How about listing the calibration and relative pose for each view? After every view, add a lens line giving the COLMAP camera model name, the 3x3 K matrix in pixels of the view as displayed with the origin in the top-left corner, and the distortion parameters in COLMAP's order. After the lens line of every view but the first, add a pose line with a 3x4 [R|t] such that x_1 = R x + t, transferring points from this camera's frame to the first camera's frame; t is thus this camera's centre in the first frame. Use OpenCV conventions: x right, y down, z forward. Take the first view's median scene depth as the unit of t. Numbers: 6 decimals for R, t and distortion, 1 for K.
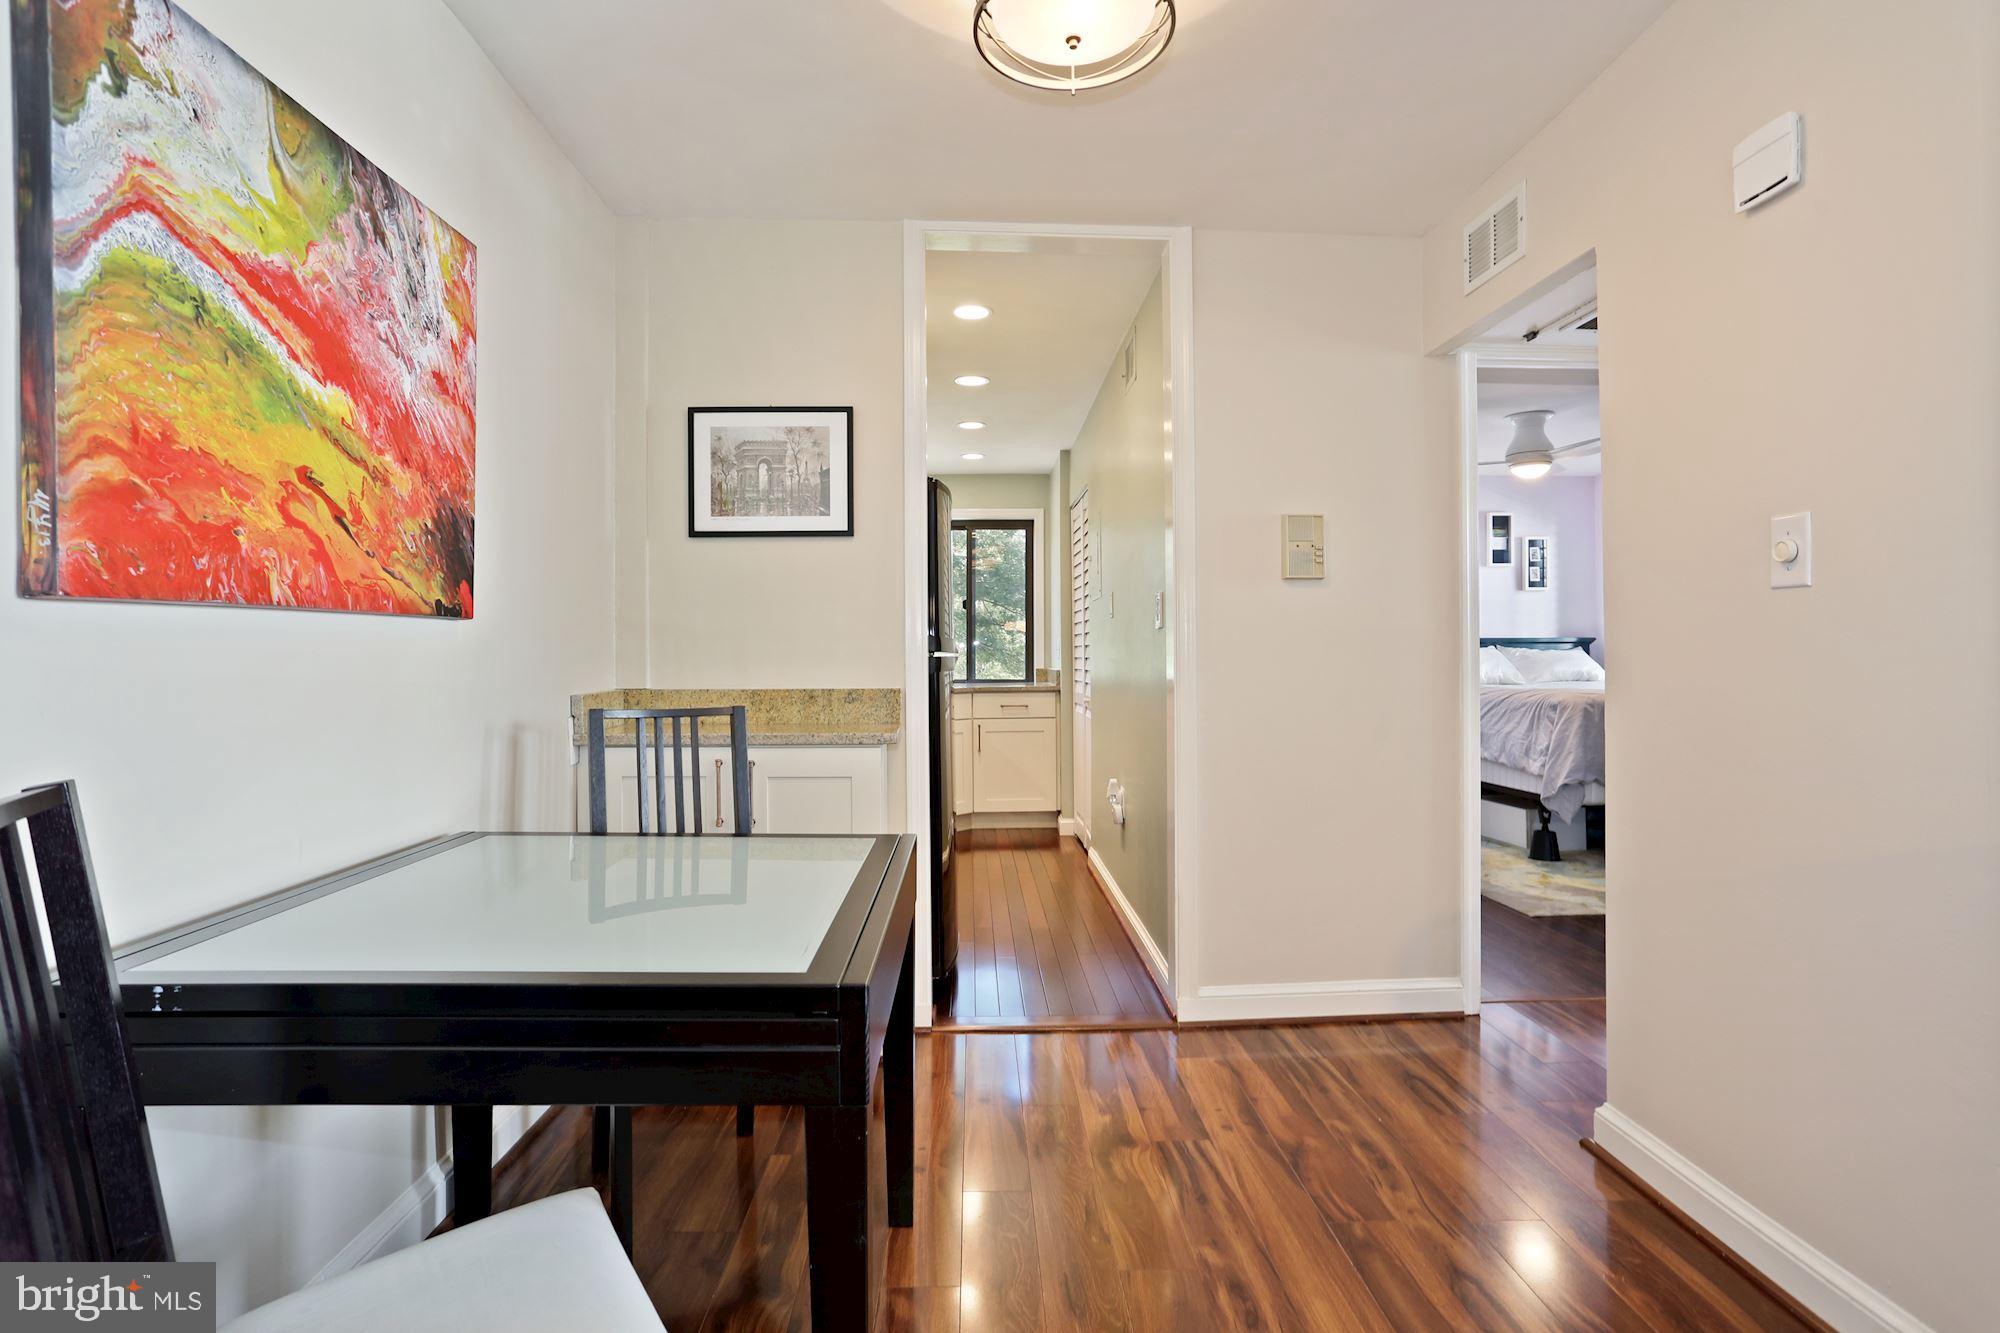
lens RADIAL K [[983.9, 0, 989.7], [0, 983.9, 654.8], [0, 0, 1]] dist [-0.054978, 0.027071]
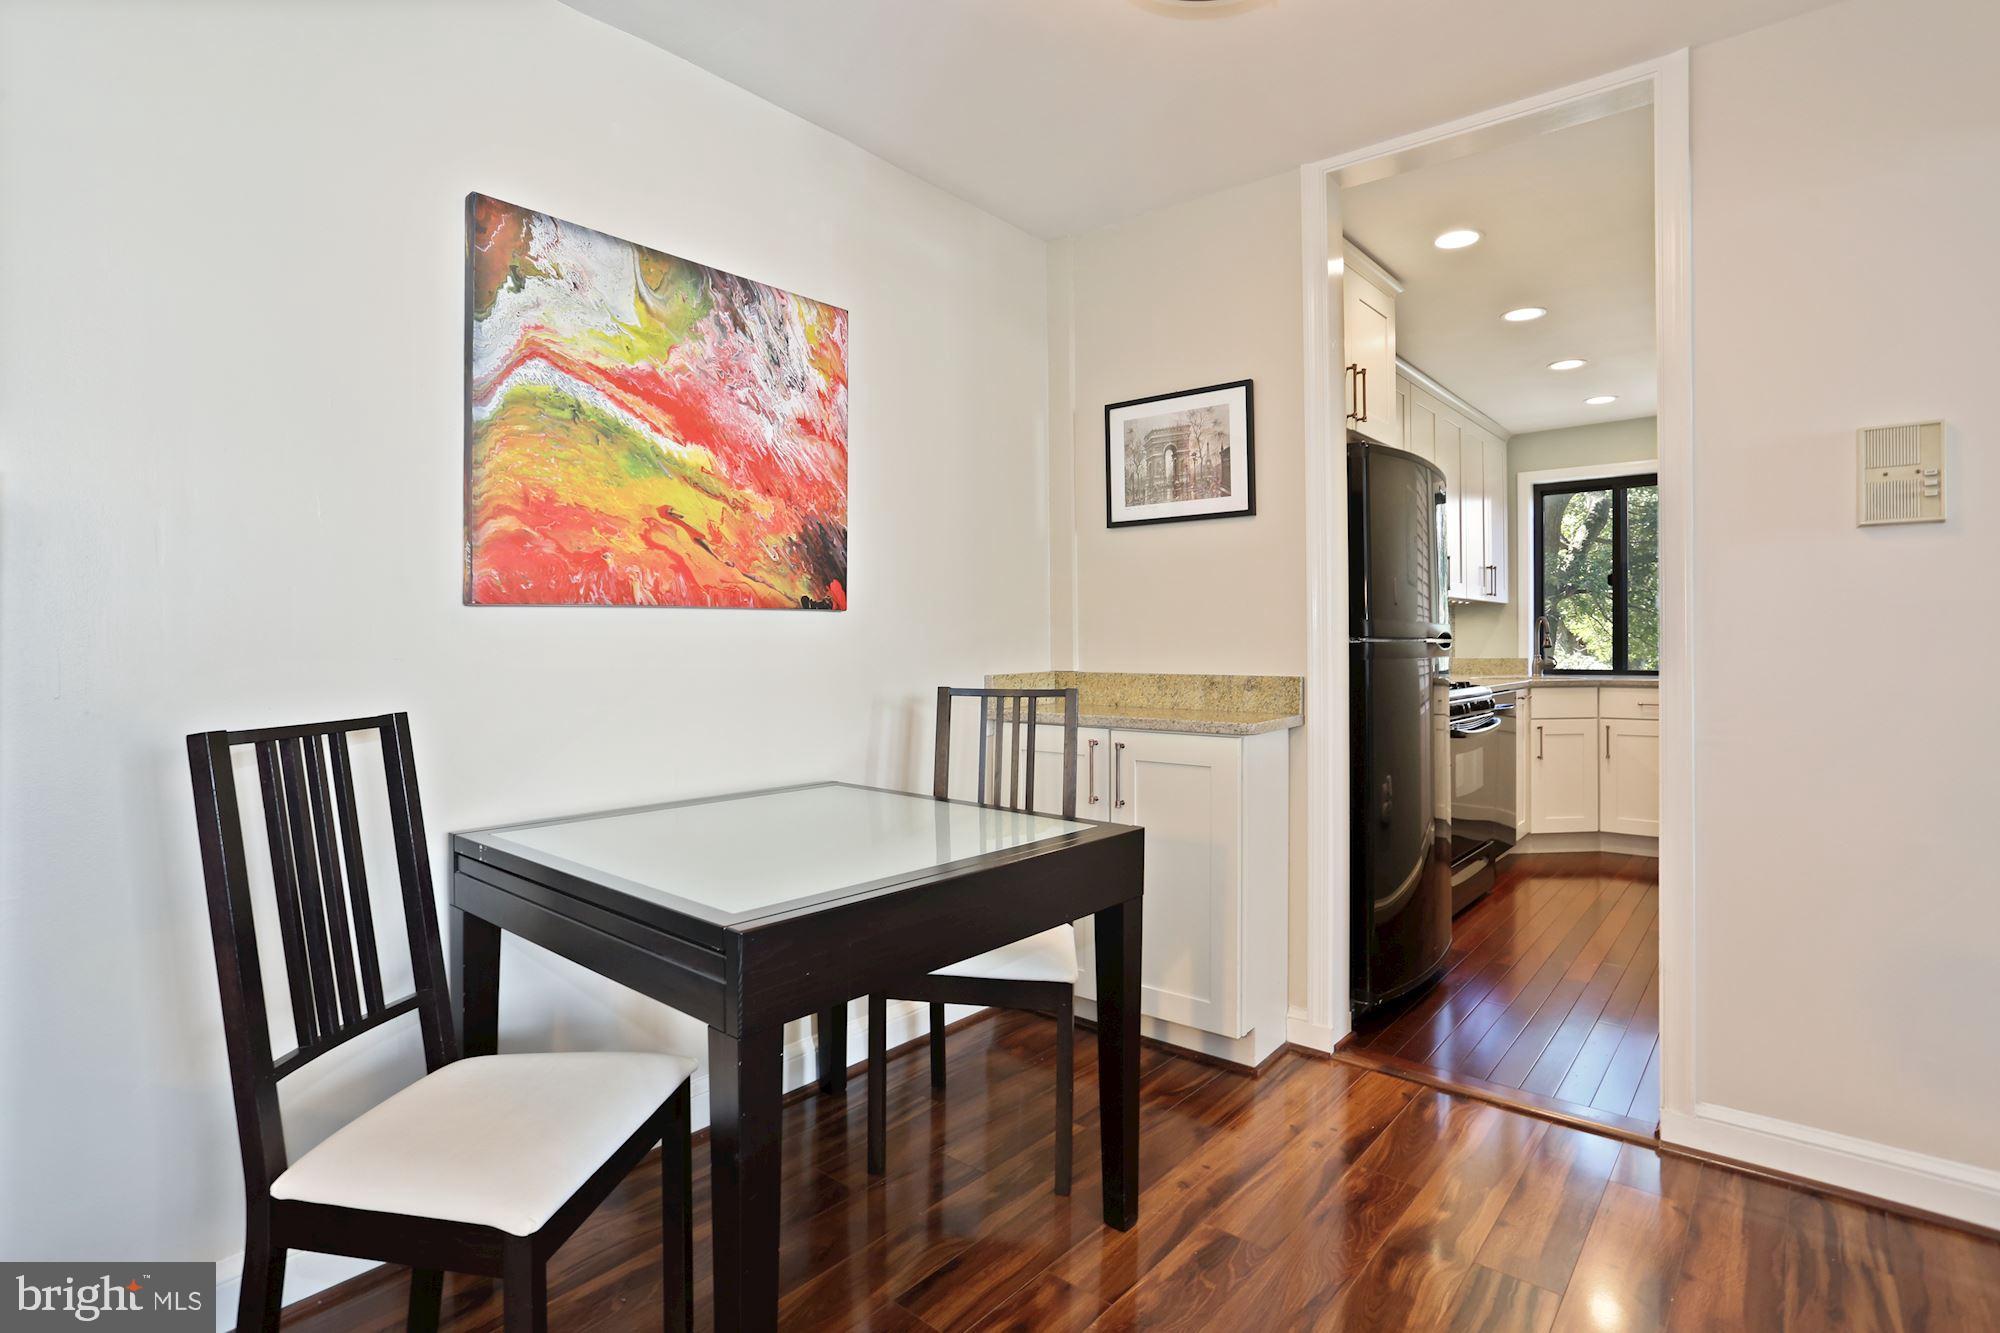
lens RADIAL K [[983.9, 0, 986.3], [0, 983.9, 637.5], [0, 0, 1]] dist [-0.054978, 0.027071]
pose [[0.746087, 0.001331, -0.665847, 0.444099], [-0.002365, 0.999997, -0.000652, -0.002046], [0.665844, 0.002061, 0.746088, 0.181645]]
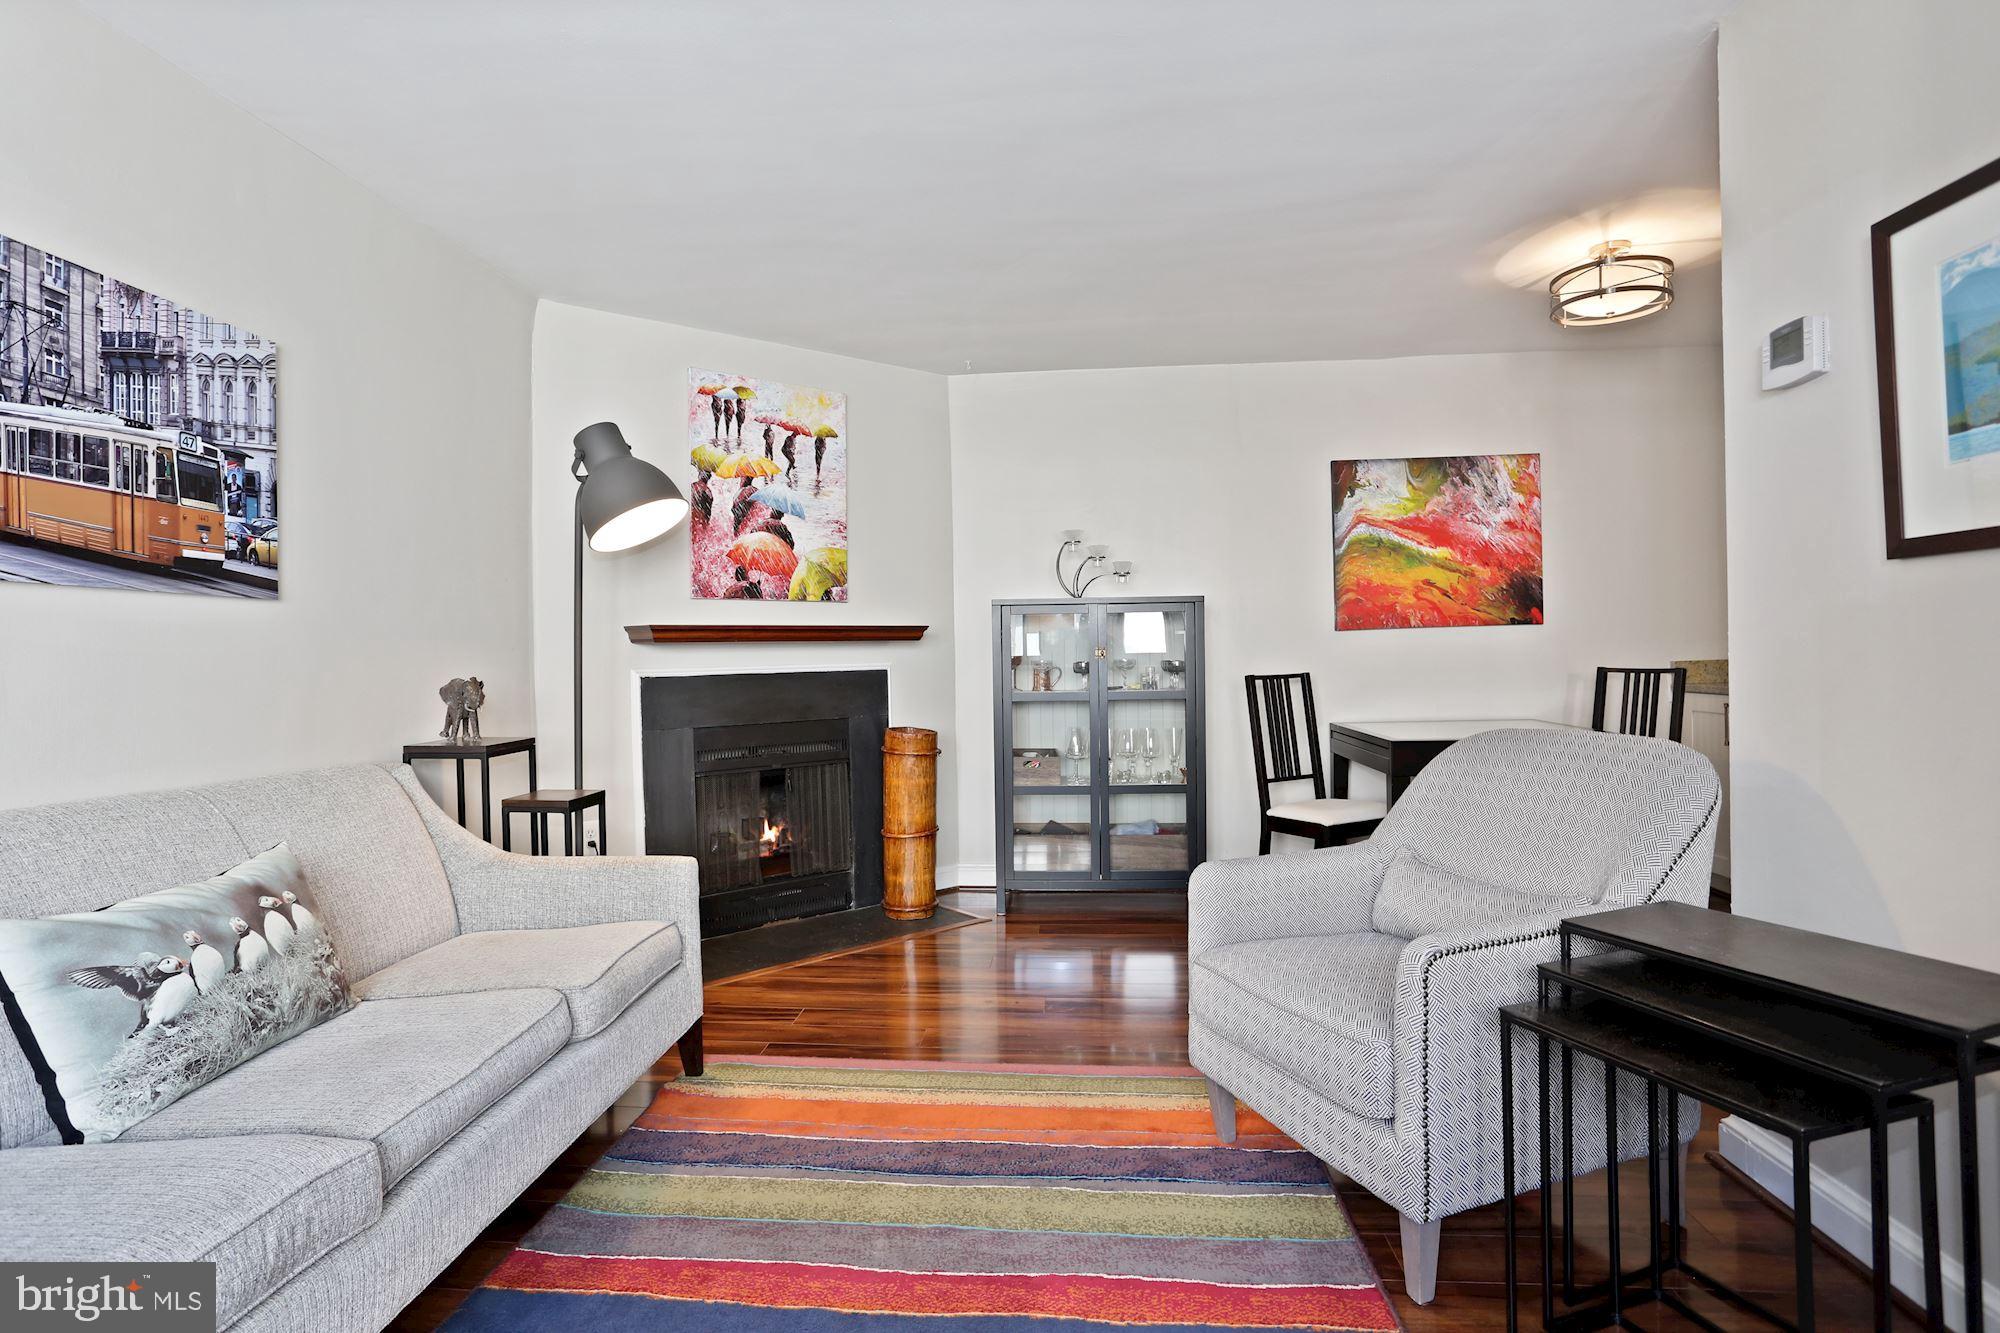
lens RADIAL K [[983.9, 0, 990.1], [0, 983.9, 651.7], [0, 0, 1]] dist [-0.054978, 0.027071]
pose [[-0.100486, 0.006516, -0.994917, 1.797844], [0.023059, 0.999725, 0.004218, -0.012140], [0.994671, -0.022518, -0.100609, -0.029369]]
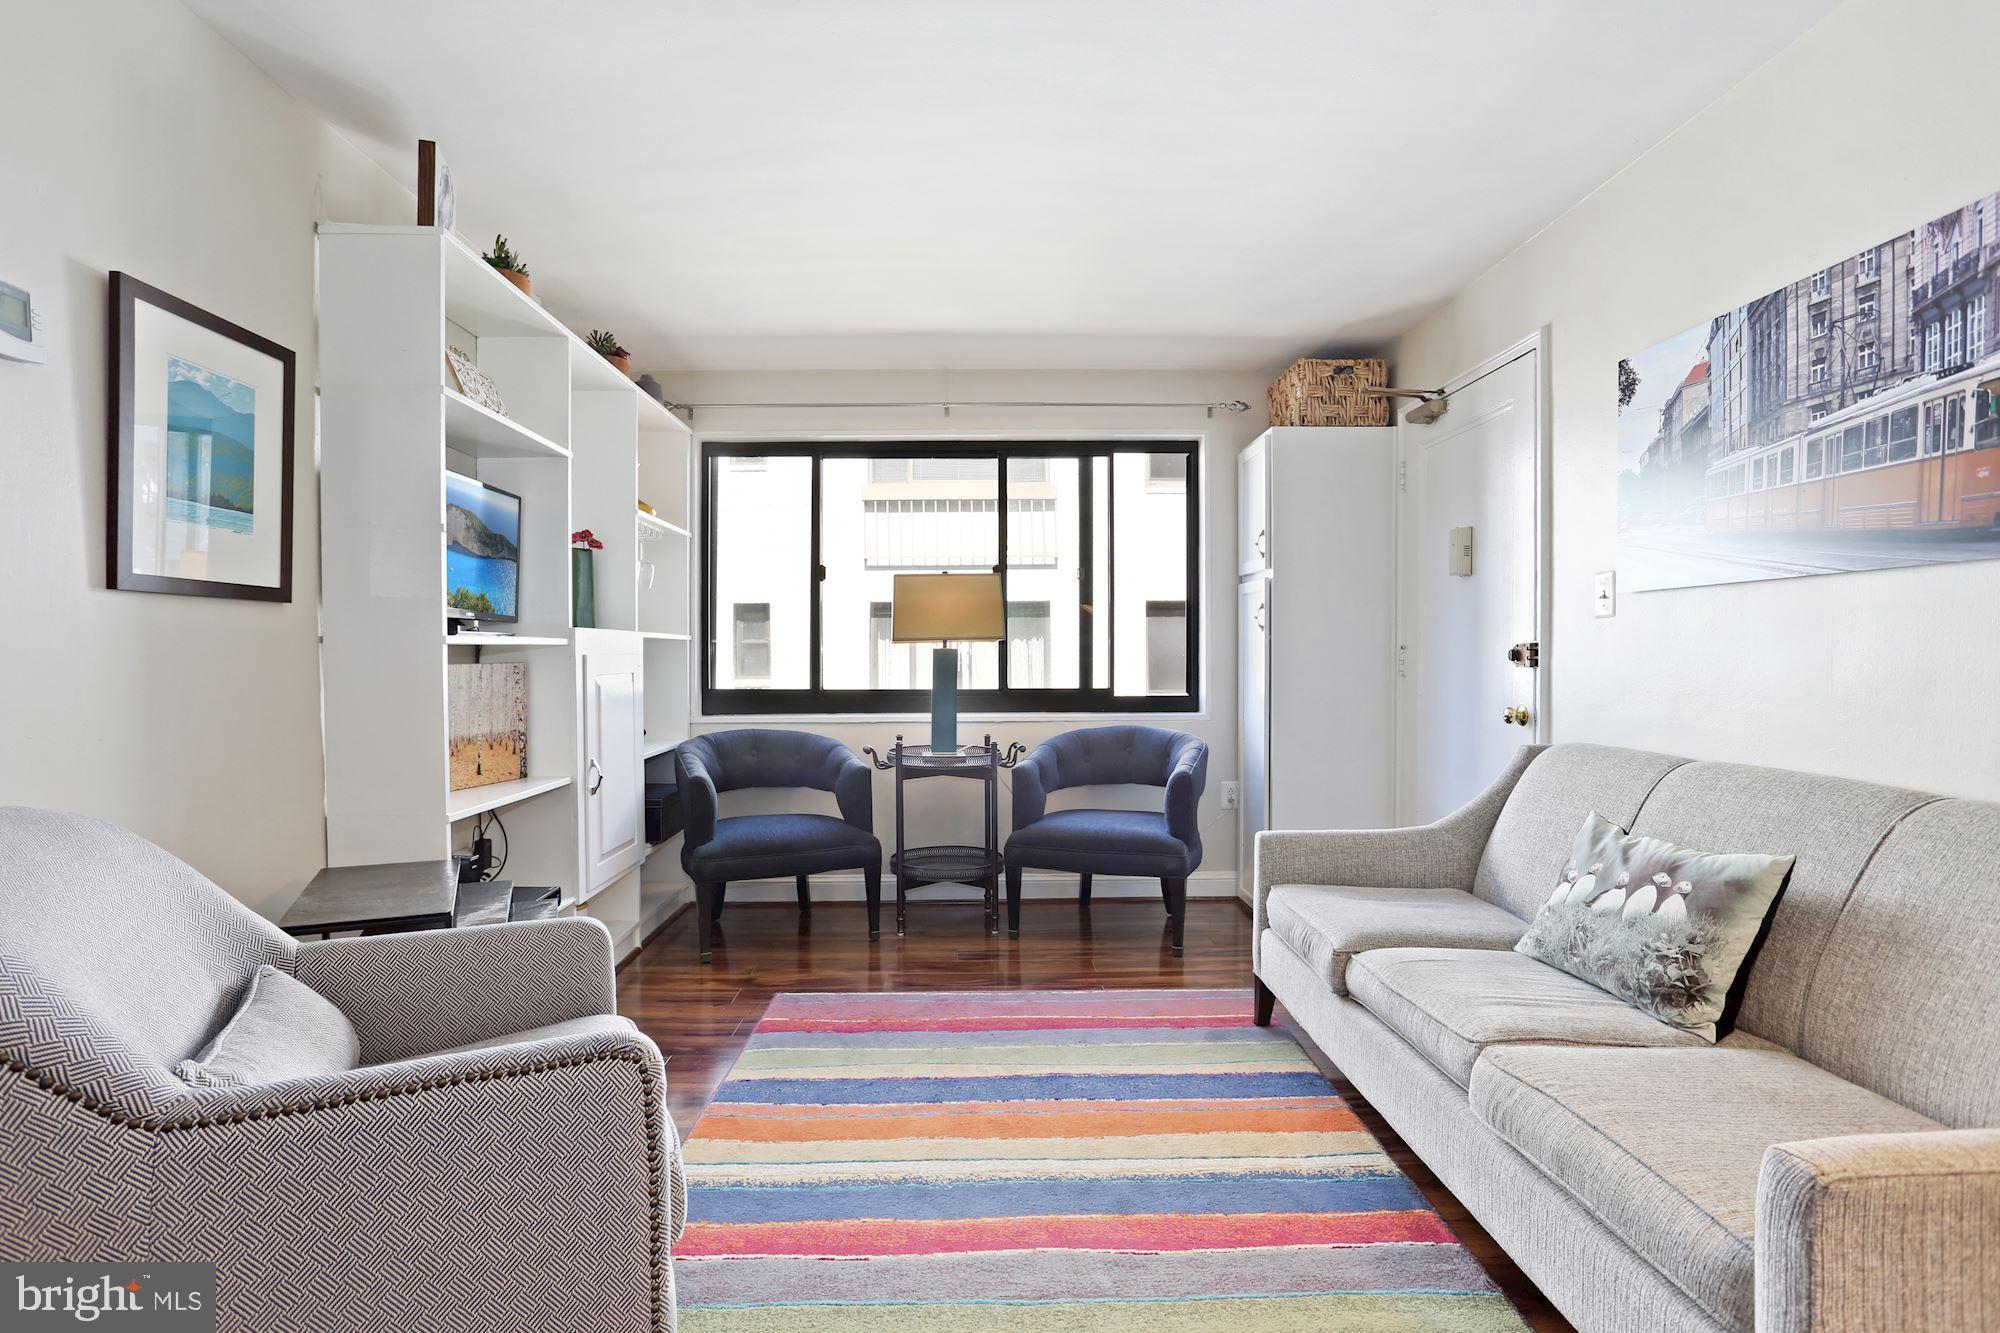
lens RADIAL K [[983.9, 0, 982.6], [0, 983.9, 673.6], [0, 0, 1]] dist [-0.054978, 0.027071]
pose [[-0.003368, -0.009333, 0.999951, 0.051684], [0.000959, 0.999956, 0.009336, -0.000739], [-0.999994, 0.000990, -0.003359, -0.127413]]
